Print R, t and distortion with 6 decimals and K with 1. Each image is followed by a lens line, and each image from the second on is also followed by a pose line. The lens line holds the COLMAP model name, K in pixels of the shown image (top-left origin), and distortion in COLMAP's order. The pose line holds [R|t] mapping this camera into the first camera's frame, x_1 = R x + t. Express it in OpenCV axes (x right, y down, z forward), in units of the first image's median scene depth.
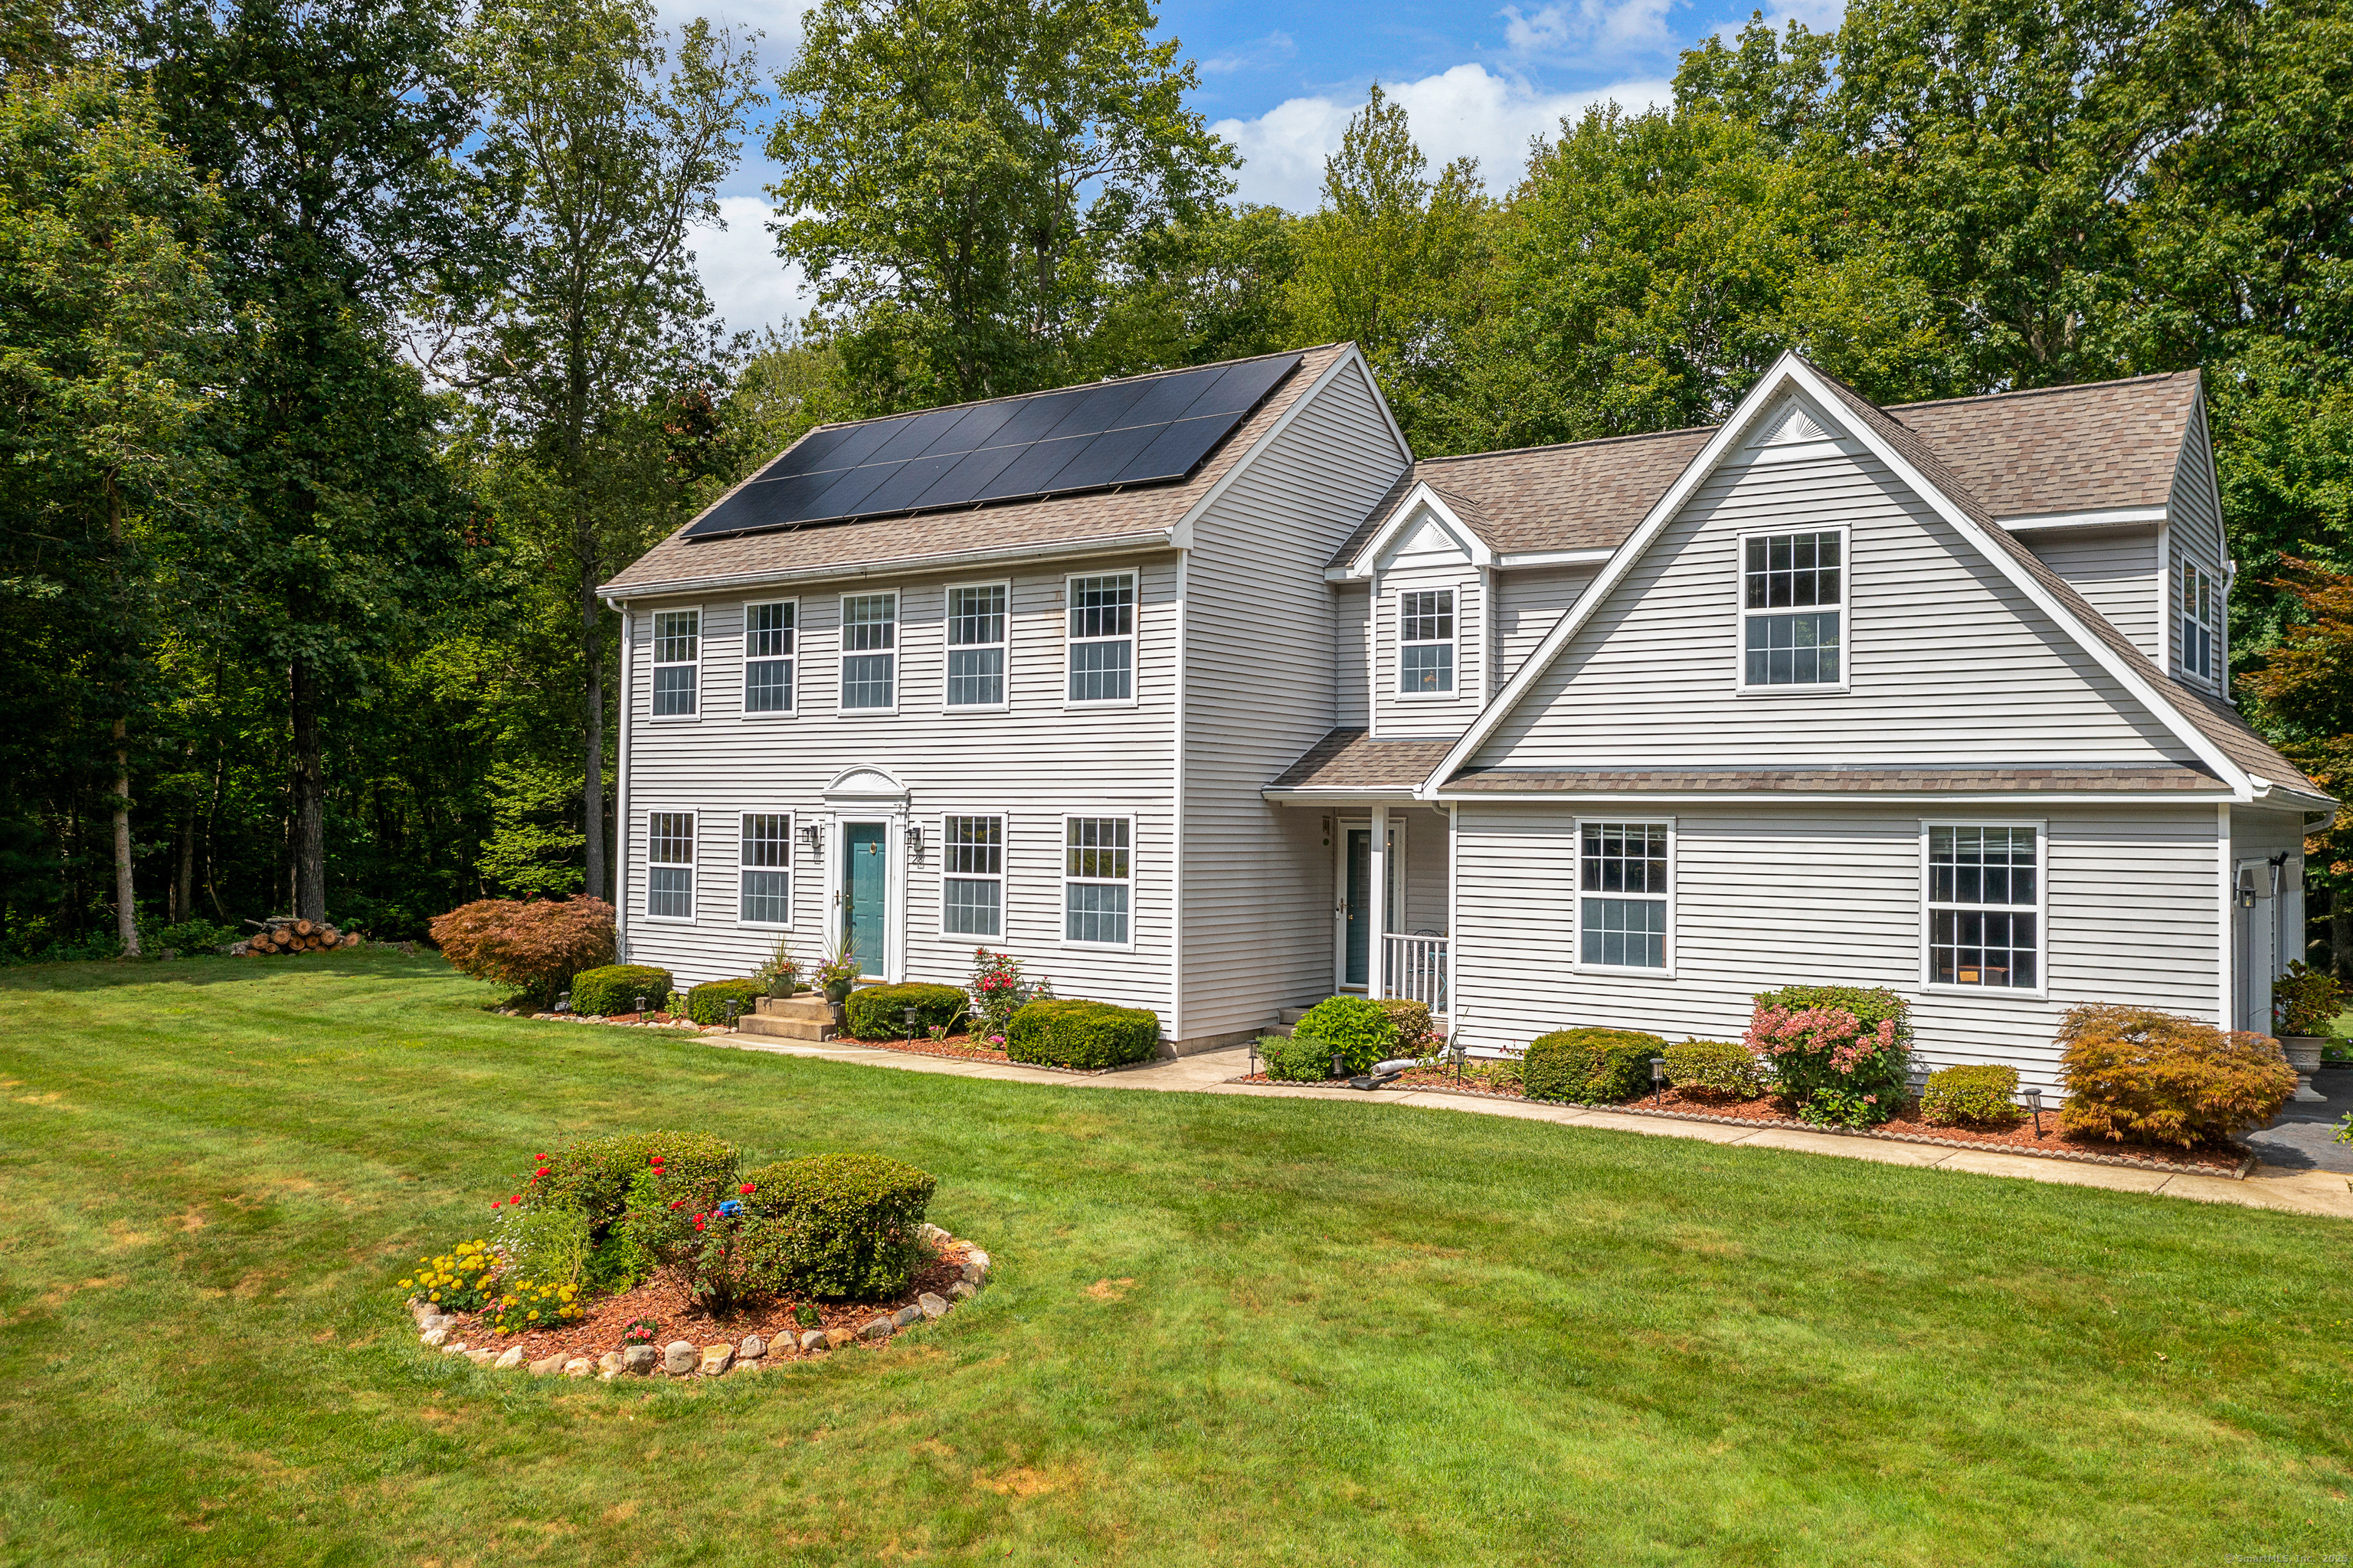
lens RADIAL K [[1881.3, 0, 1184.8], [0, 1881.3, 782.1], [0, 0, 1]] dist [0.005546, 0.009272]
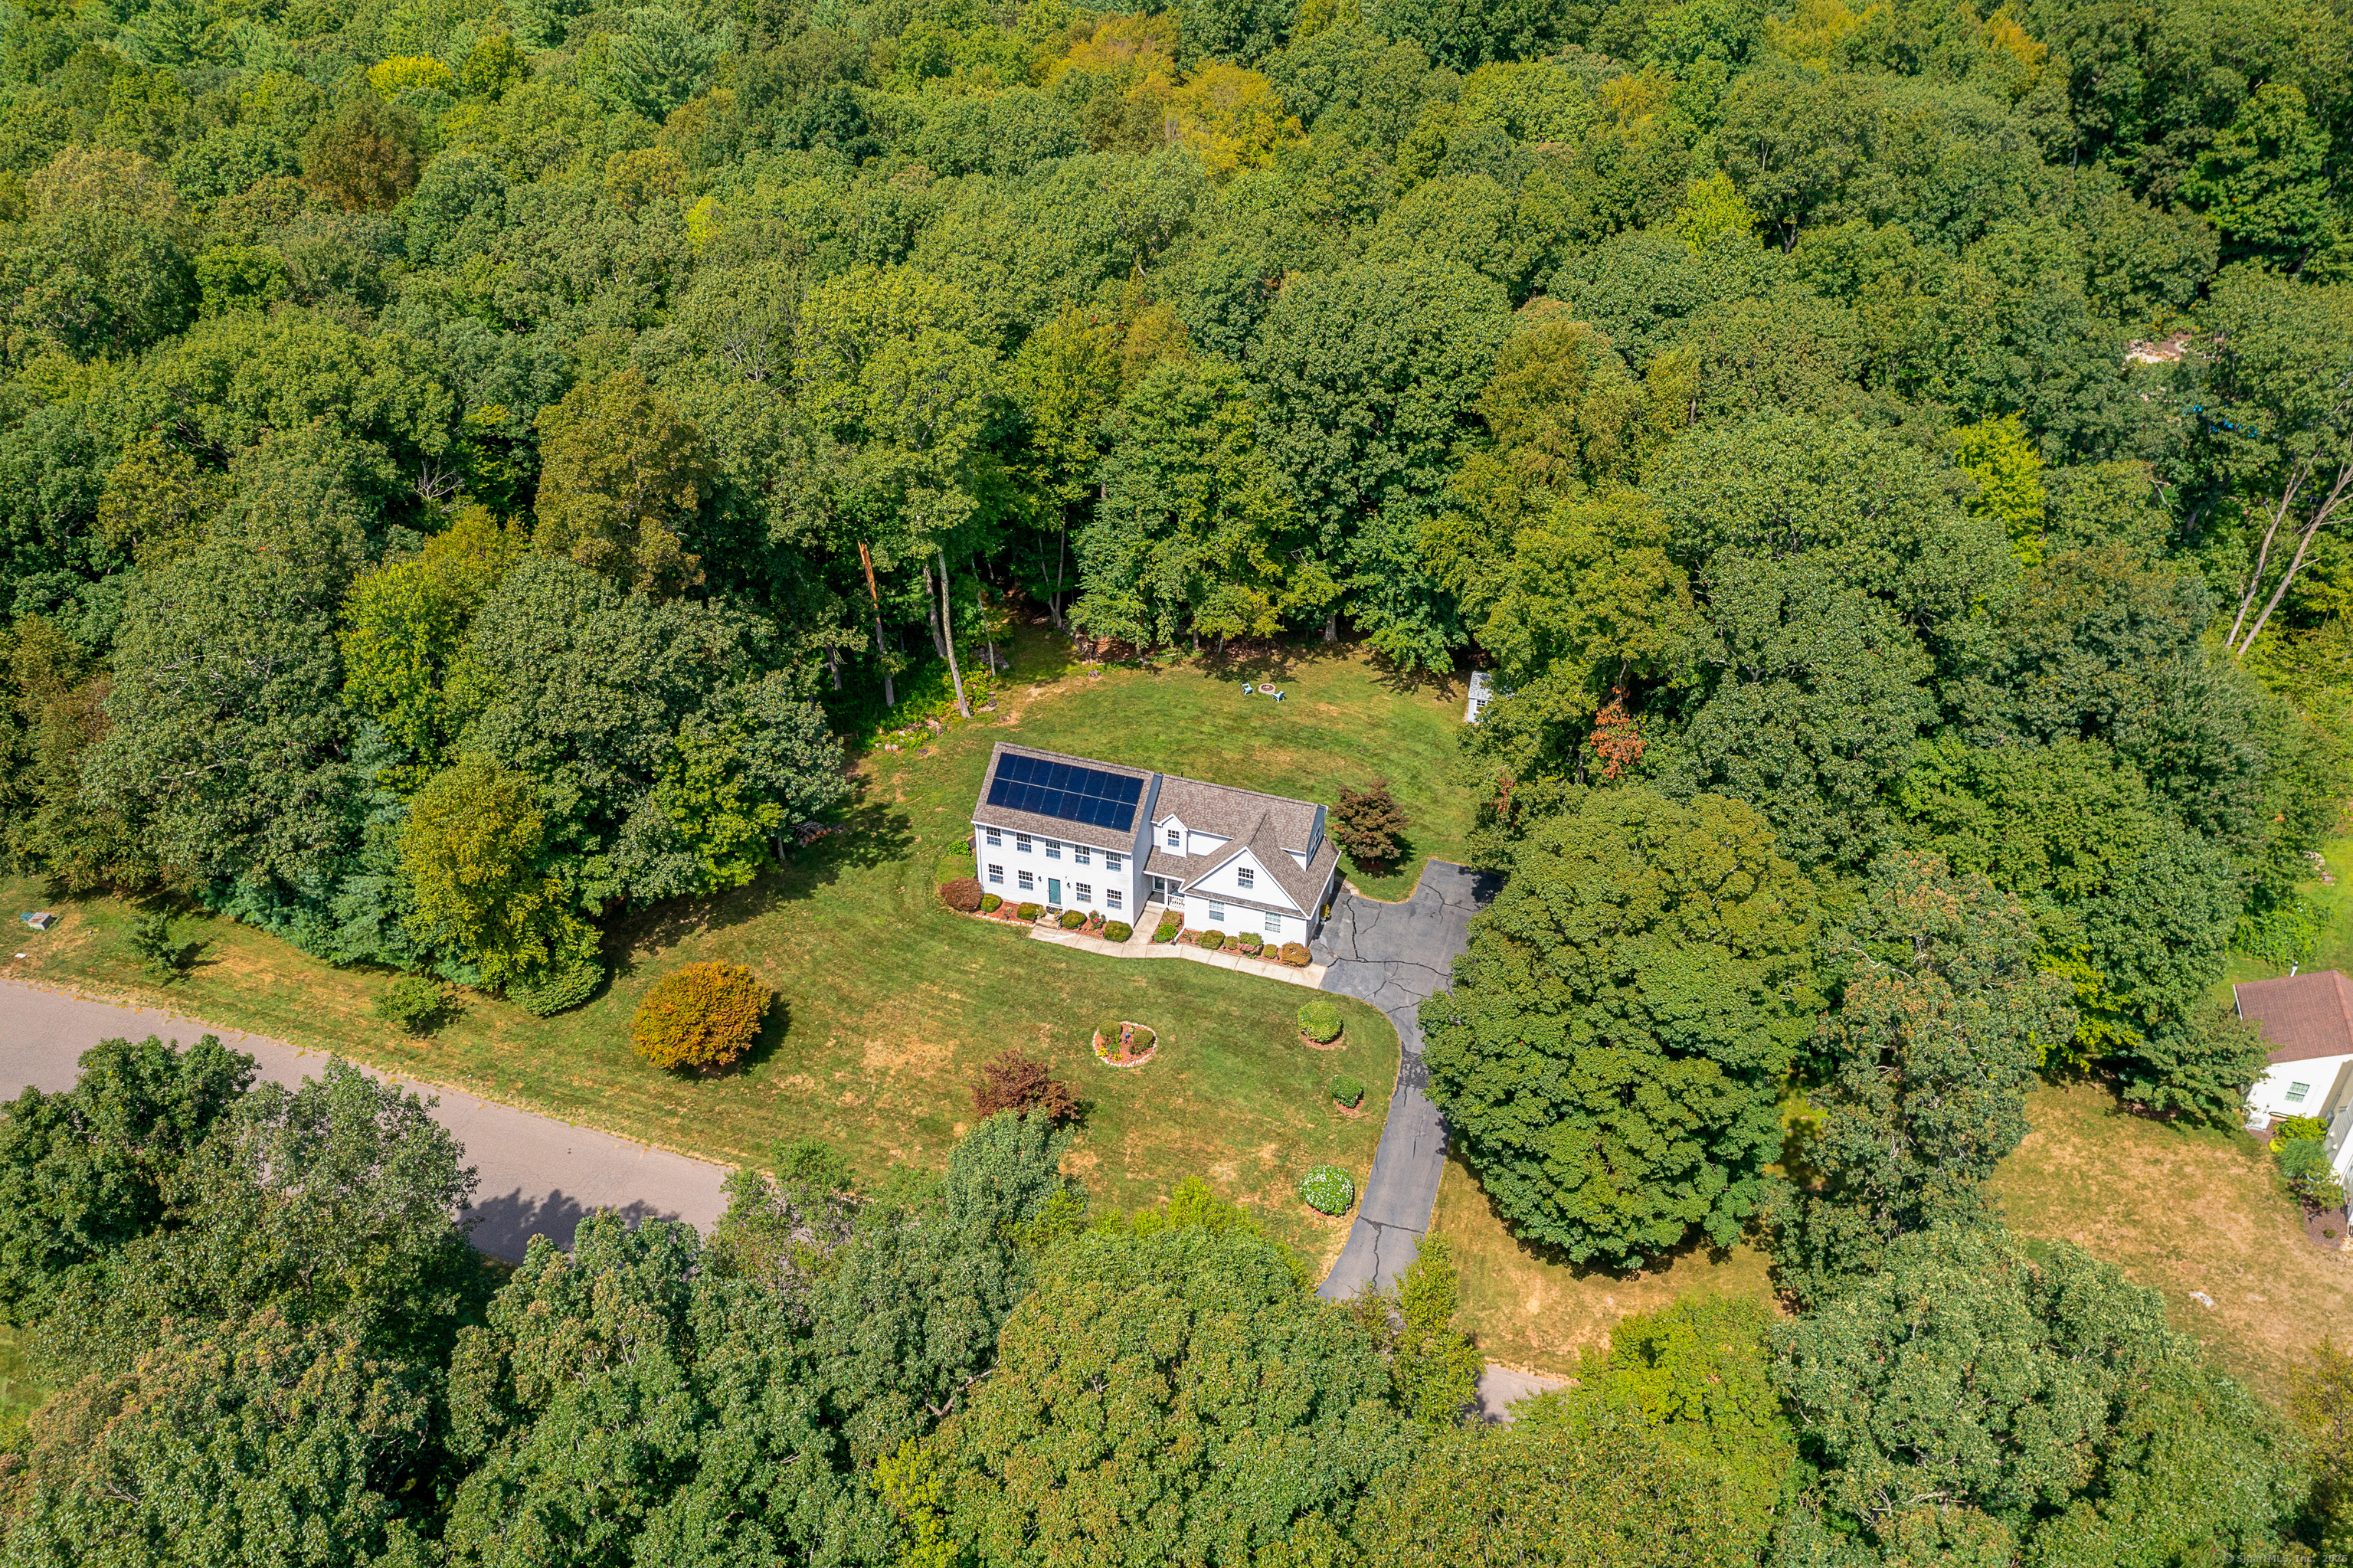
lens RADIAL K [[1881.3, 0, 1176.2], [0, 1881.3, 787.1], [0, 0, 1]] dist [0.005546, 0.009272]
pose [[0.957043, -0.175648, 0.230688, -0.954377], [0.006818, 0.809035, 0.587721, -3.018119], [-0.289867, -0.560901, 0.775479, -2.677184]]
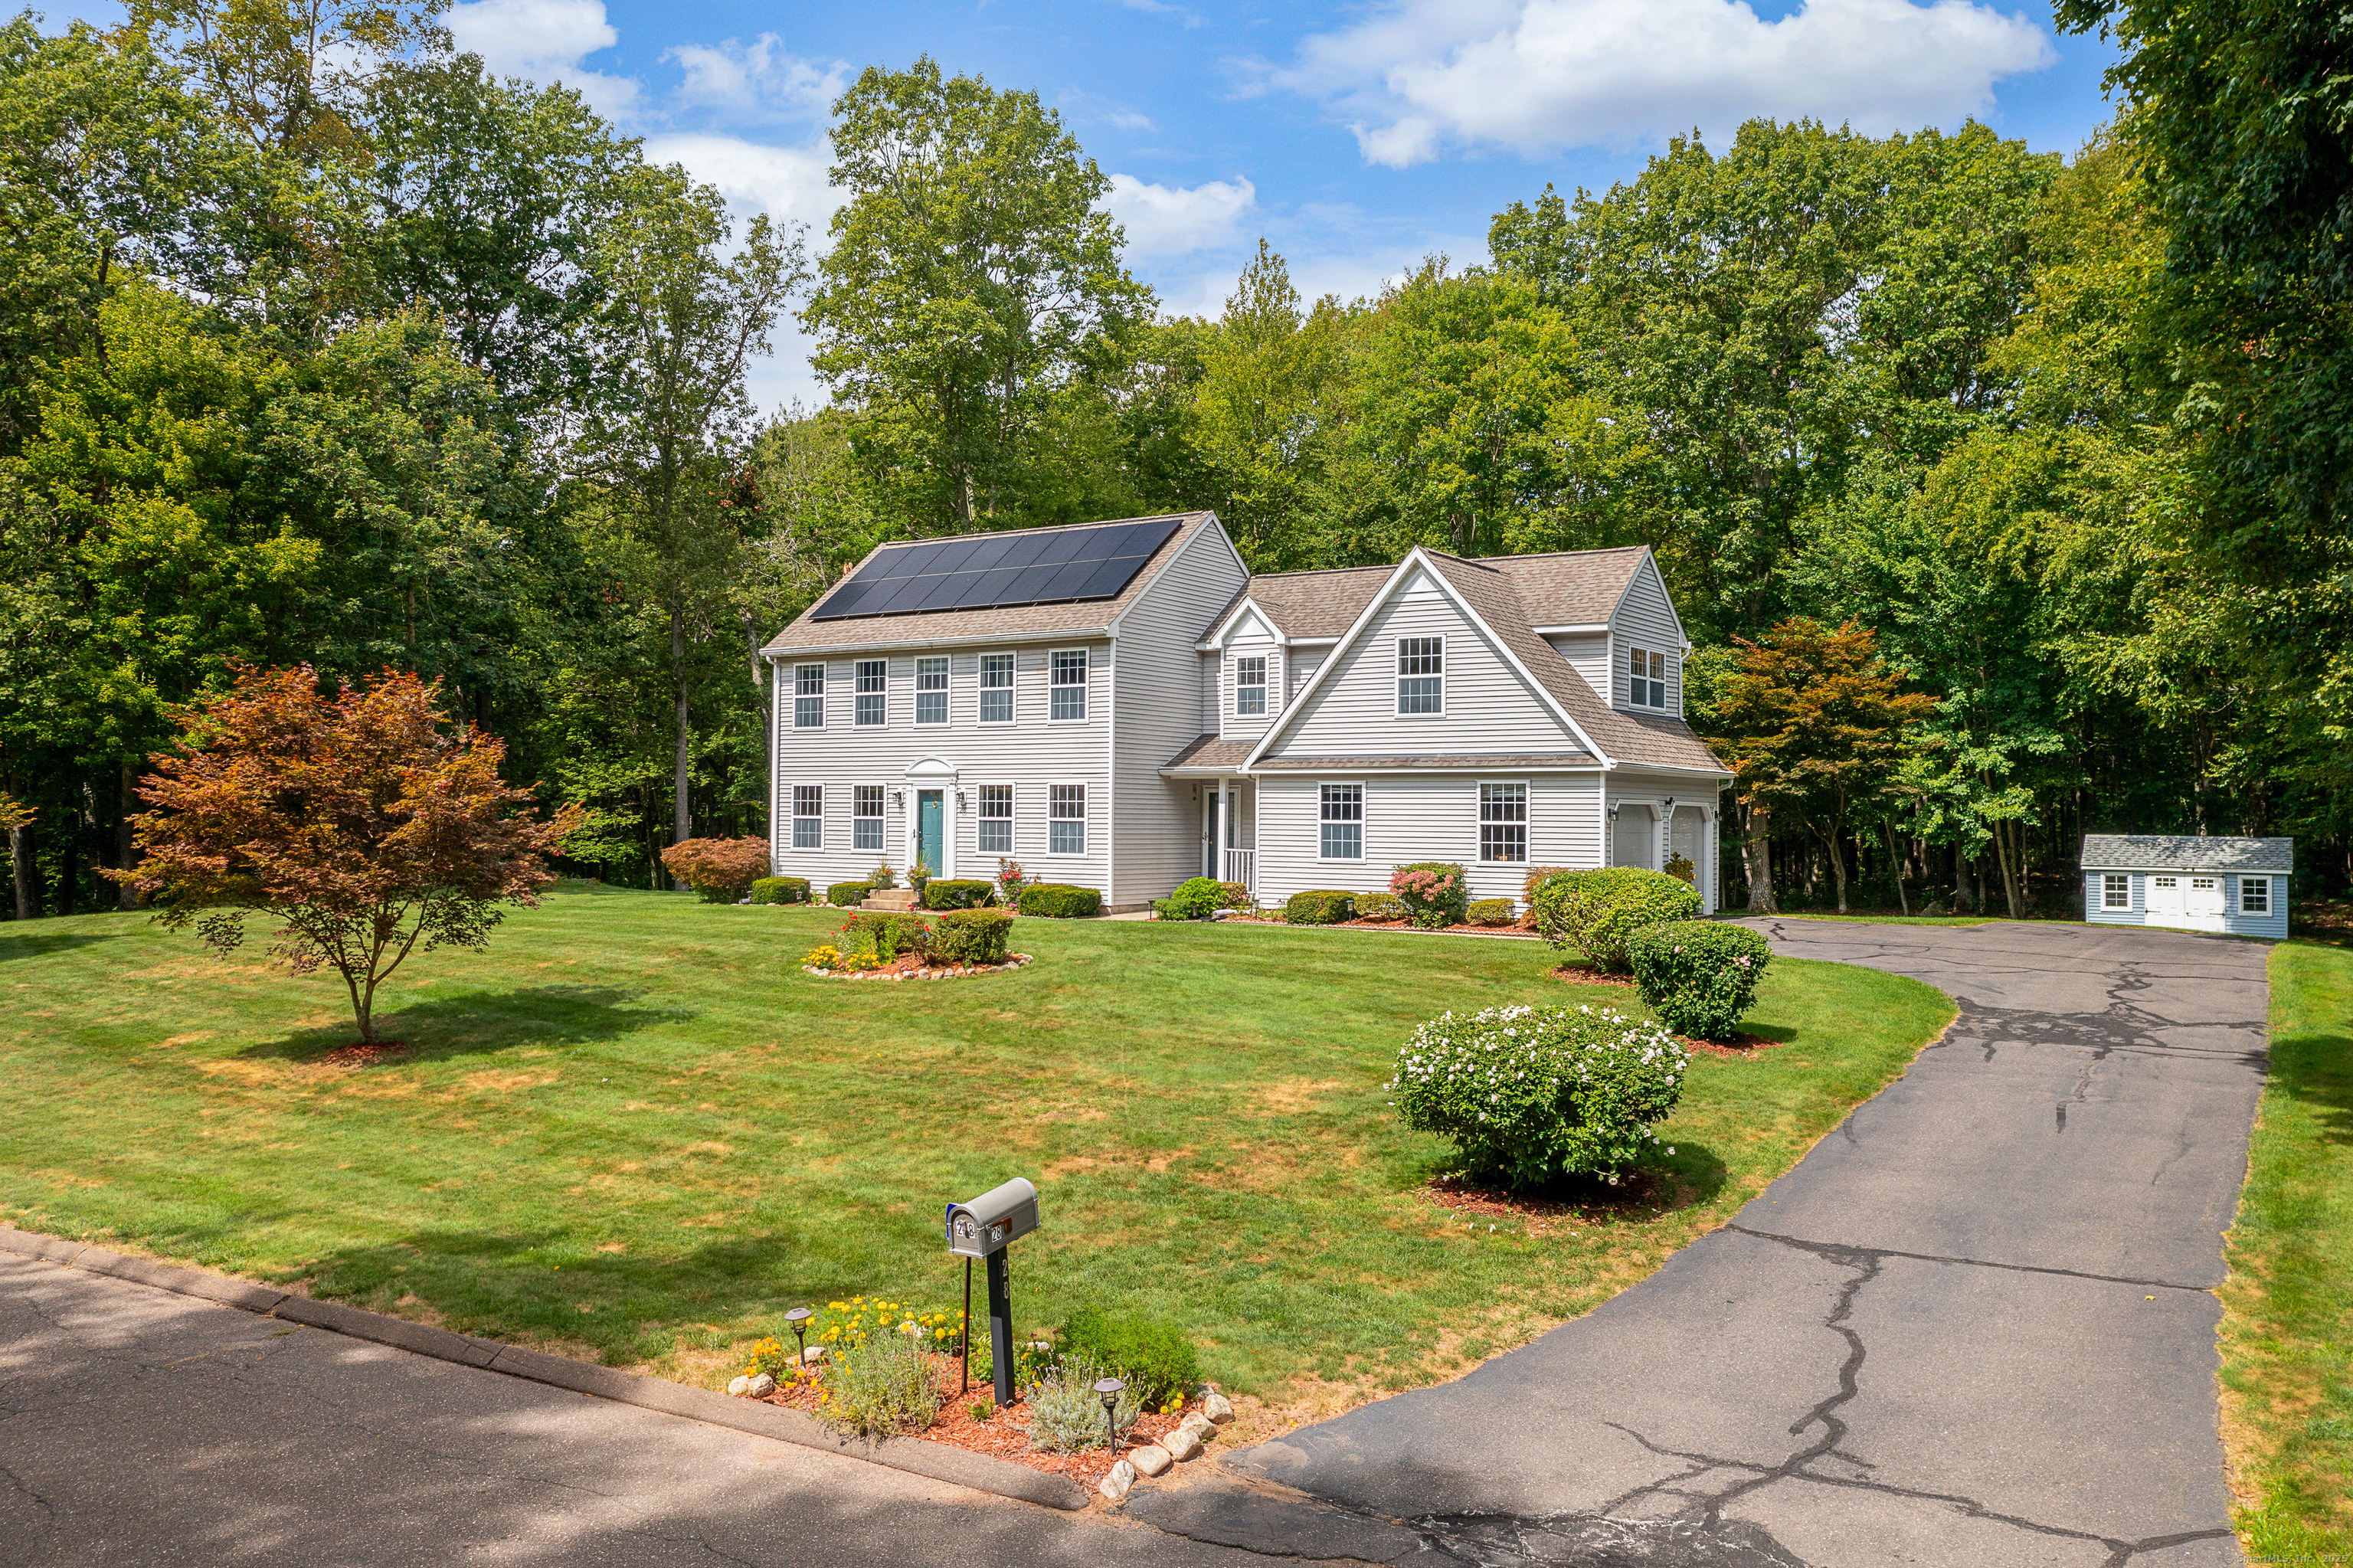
lens RADIAL K [[1881.3, 0, 1184.2], [0, 1881.3, 791.3], [0, 0, 1]] dist [0.005546, 0.009272]
pose [[0.999465, -0.002998, 0.032563, 0.007144], [0.002785, 0.999974, 0.006581, 0.012962], [-0.032582, -0.006486, 0.999448, -0.768841]]
